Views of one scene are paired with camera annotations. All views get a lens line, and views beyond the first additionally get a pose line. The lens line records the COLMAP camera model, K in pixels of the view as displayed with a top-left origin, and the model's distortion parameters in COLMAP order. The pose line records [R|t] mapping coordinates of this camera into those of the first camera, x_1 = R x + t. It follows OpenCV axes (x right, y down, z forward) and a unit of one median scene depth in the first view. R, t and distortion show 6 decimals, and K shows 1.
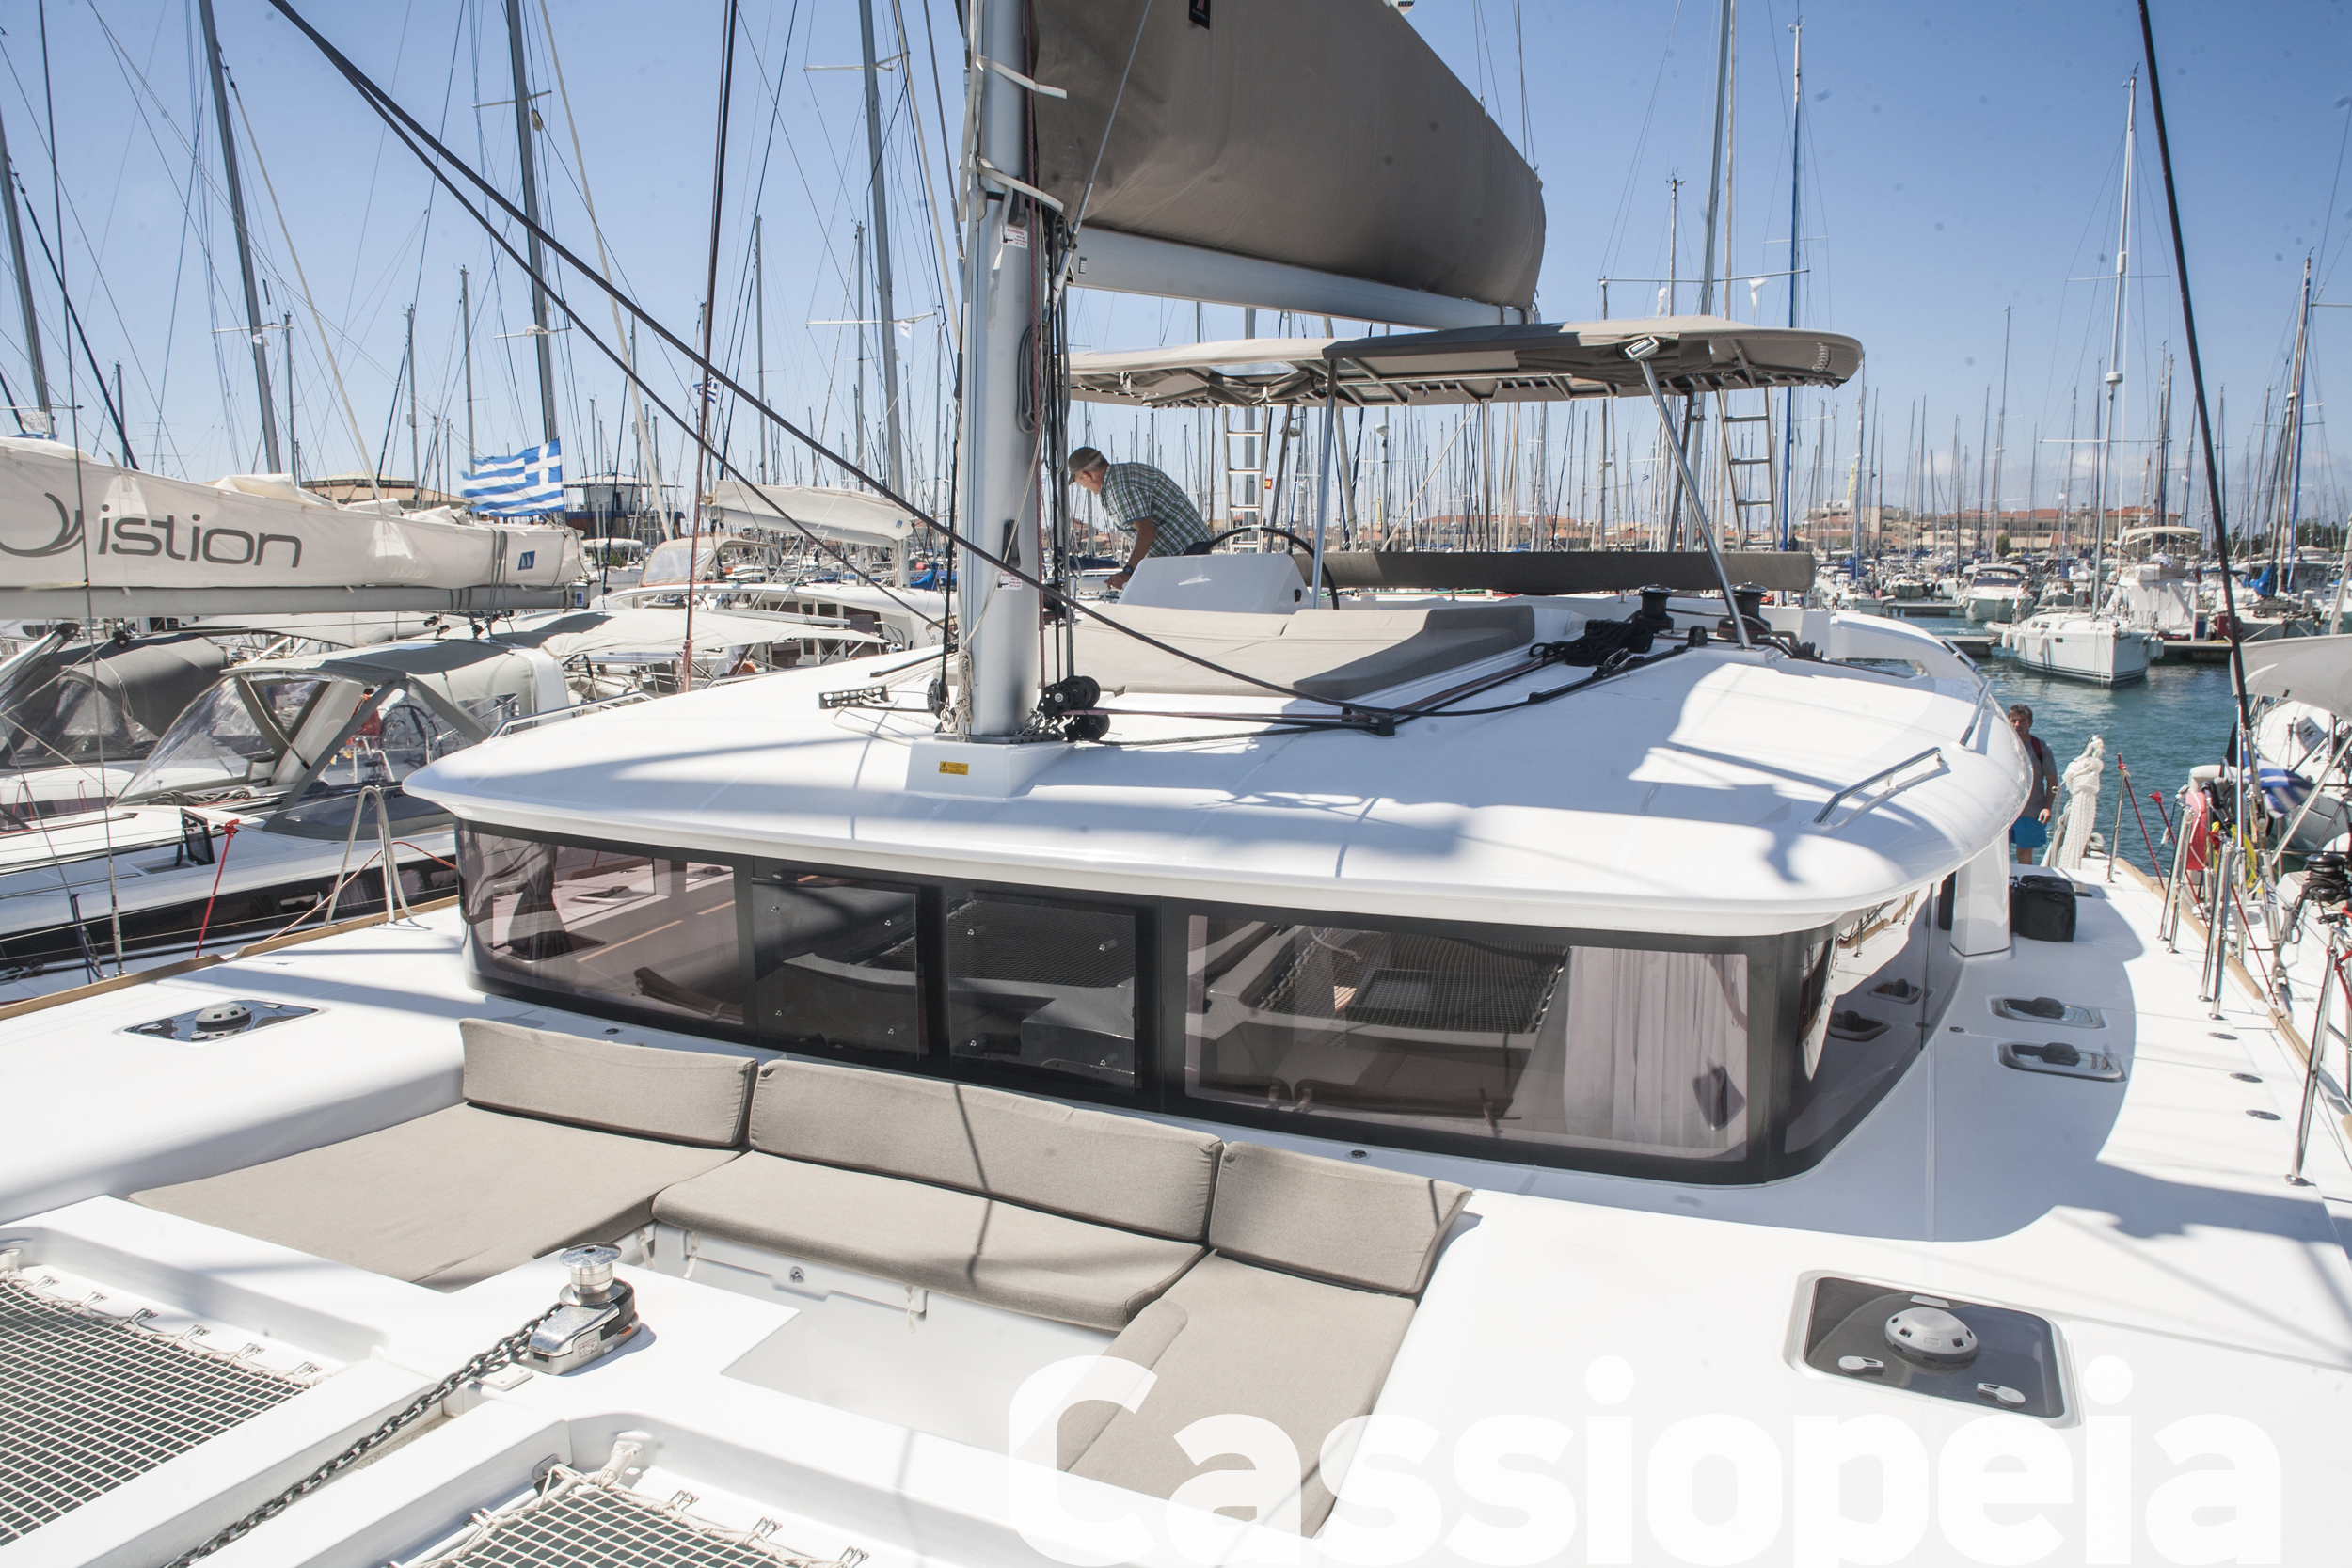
lens RADIAL K [[1601.9, 0, 1177.4], [0, 1601.9, 793.4], [0, 0, 1]] dist [-0.096764, 0.065721]
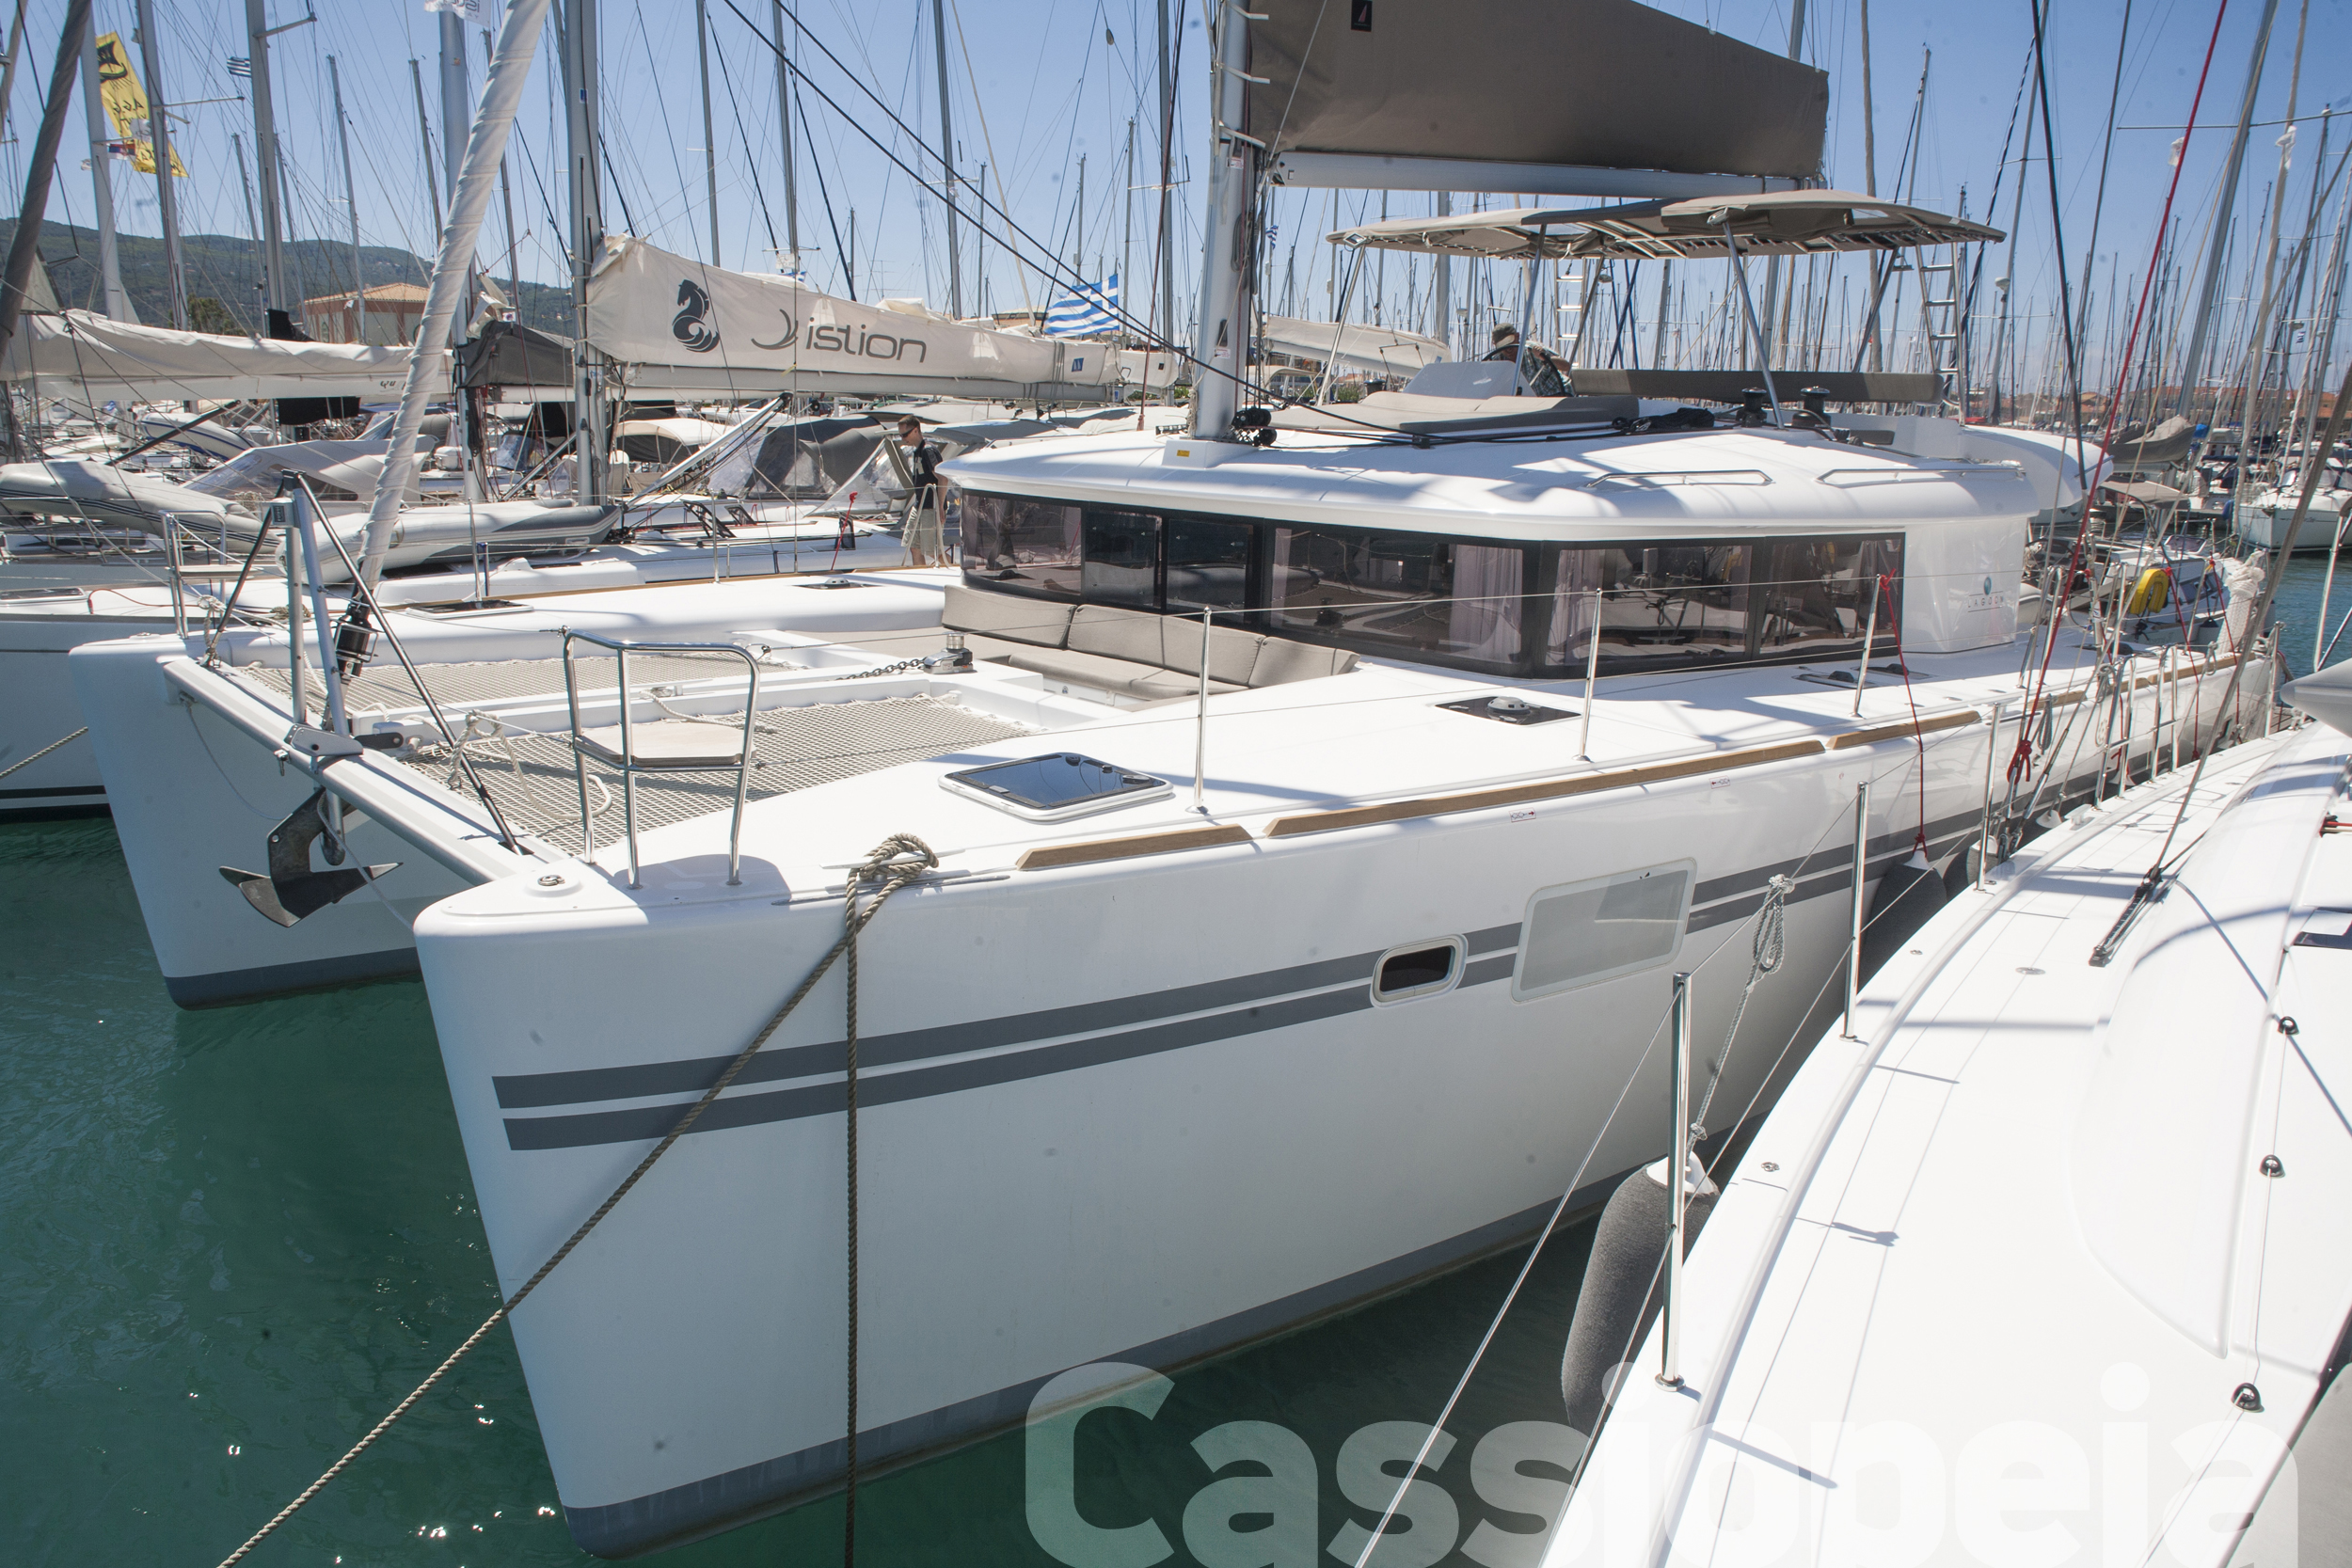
lens RADIAL K [[1573.2, 0, 1176.0], [0, 1573.2, 784.0], [0, 0, 1]] dist [-0.154368, 0.185884]
pose [[0.926206, 0.117800, -0.358141, 0.278788], [-0.084183, 0.990568, 0.108108, 0.086158], [0.367499, -0.069981, 0.927387, -0.364362]]
